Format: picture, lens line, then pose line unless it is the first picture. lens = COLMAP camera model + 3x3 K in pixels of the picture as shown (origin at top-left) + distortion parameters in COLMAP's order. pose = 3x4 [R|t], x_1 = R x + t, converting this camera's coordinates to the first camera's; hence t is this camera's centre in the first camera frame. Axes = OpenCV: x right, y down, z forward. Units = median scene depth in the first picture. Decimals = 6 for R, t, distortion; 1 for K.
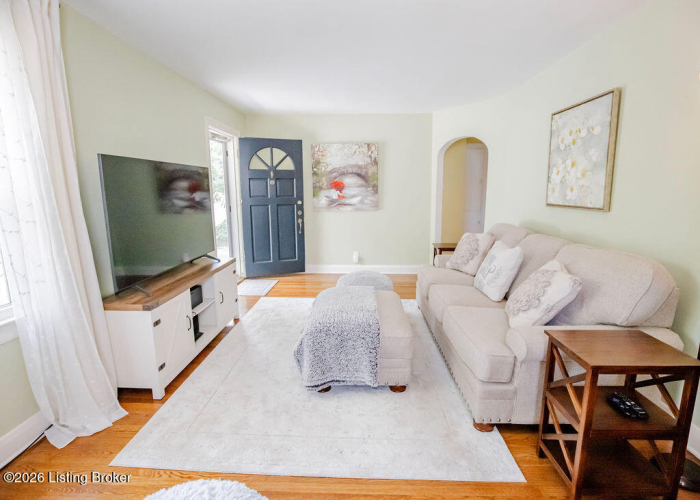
lens RADIAL K [[349.7, 0, 350.0], [0, 349.7, 250.0], [0, 0, 1]] dist [-0.031716, 0.001088]
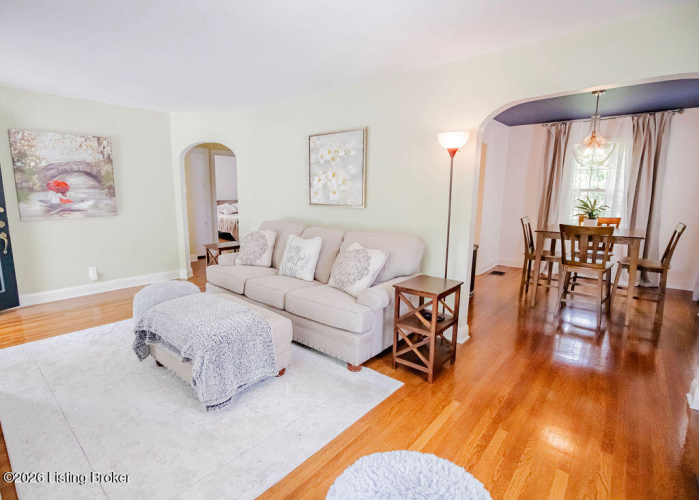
lens RADIAL K [[342.6, 0, 326.4], [0, 342.6, 249.5], [0, 0, 1]] dist [-0.029509, 0.000683]
pose [[0.645224, -0.118566, 0.754737, -0.254239], [0.120383, 0.991321, 0.052818, -0.014100], [-0.754449, 0.056778, 0.653898, 0.073136]]
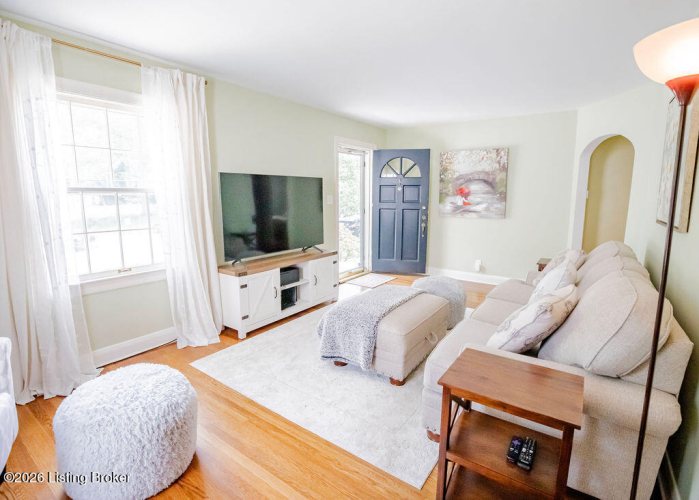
lens RADIAL K [[341.8, 0, 349.5], [0, 341.8, 250.0], [0, 0, 1]] dist [-0.032666, 0.000995]
pose [[0.836825, 0.095715, -0.539038, 0.256829], [-0.100331, 0.994735, 0.020872, -0.007805], [0.538198, 0.036616, 0.842023, 0.009521]]
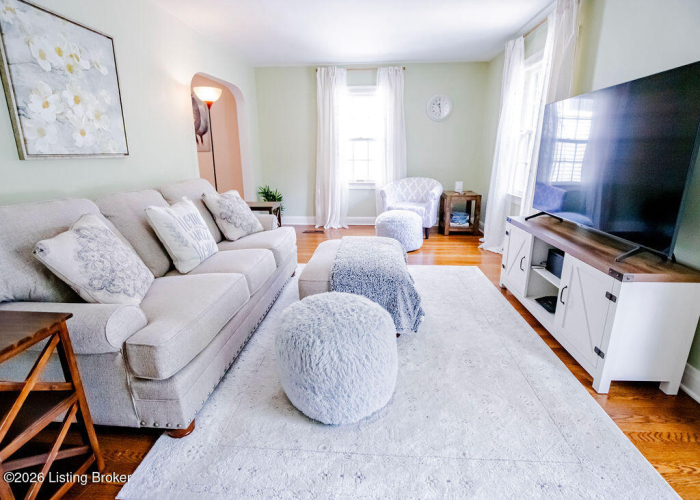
lens RADIAL K [[349.7, 0, 350.0], [0, 349.7, 250.0], [0, 0, 1]] dist [-0.031716, 0.001088]
pose [[-0.999479, 0.006241, 0.031653, 0.006555], [0.019188, 0.903707, 0.427721, -0.144123], [-0.025935, 0.428106, -0.903357, 1.013857]]
